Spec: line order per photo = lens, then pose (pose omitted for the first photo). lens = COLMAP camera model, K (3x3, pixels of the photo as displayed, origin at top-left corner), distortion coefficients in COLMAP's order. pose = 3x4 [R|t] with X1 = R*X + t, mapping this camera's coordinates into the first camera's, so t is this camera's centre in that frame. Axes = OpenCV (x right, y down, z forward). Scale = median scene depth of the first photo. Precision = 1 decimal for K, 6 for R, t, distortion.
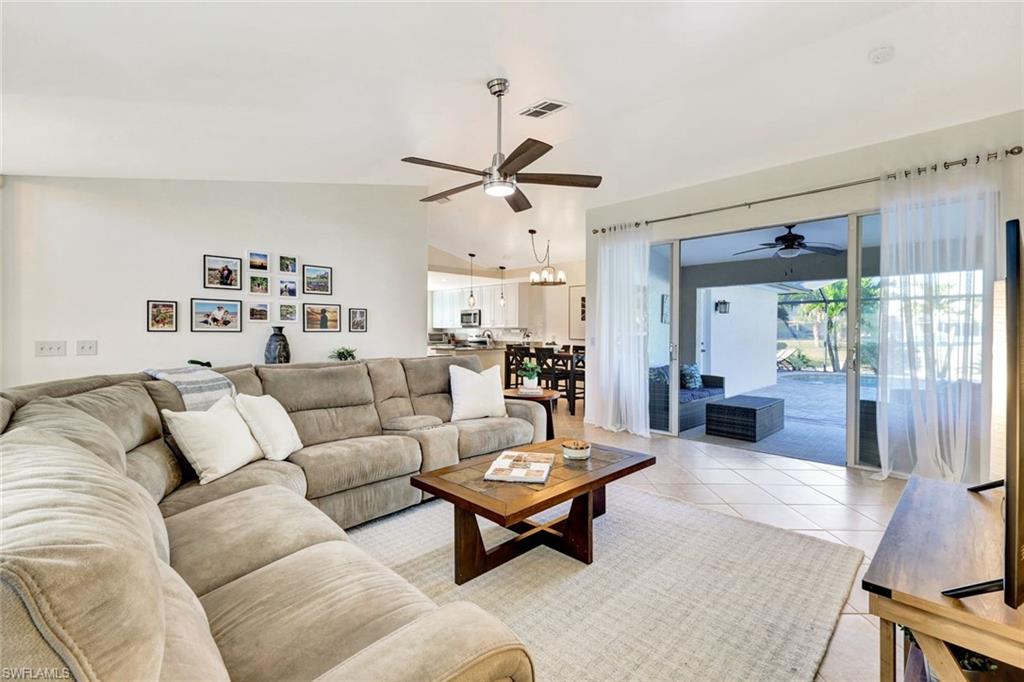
lens RADIAL K [[453.1, 0, 517.4], [0, 453.1, 332.8], [0, 0, 1]] dist [-0.001396, 0.000621]
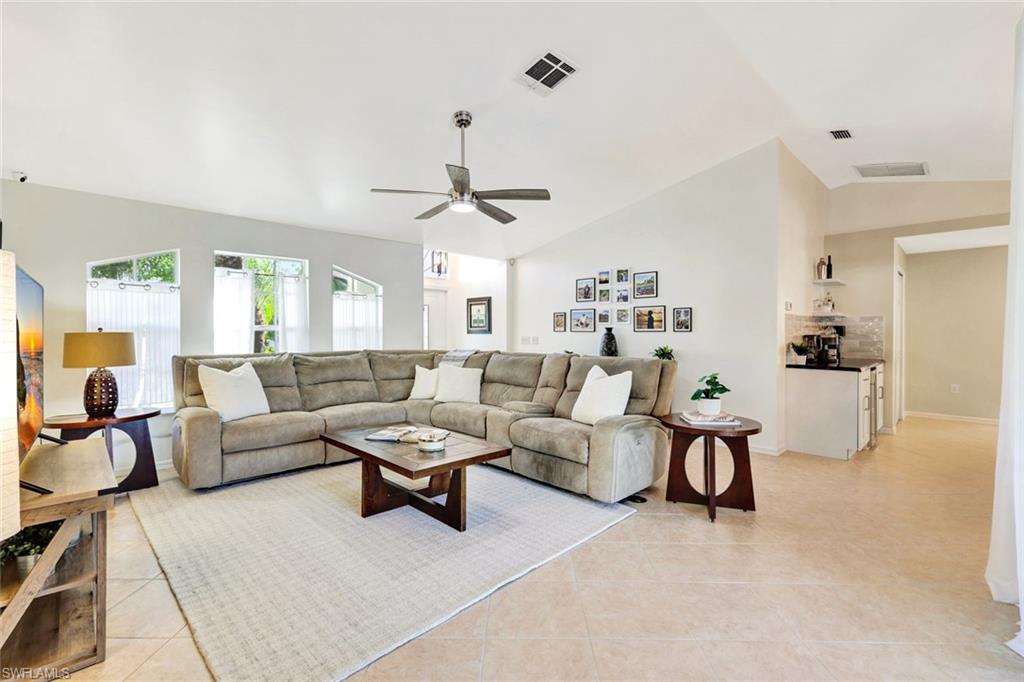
lens RADIAL K [[453.1, 0, 513.4], [0, 453.1, 338.7], [0, 0, 1]] dist [-0.001396, 0.000621]
pose [[-0.010402, 0.012336, -0.999870, 0.731111], [-0.003891, 0.999916, 0.012378, 0.002775], [0.999938, 0.004019, -0.010353, 0.749231]]
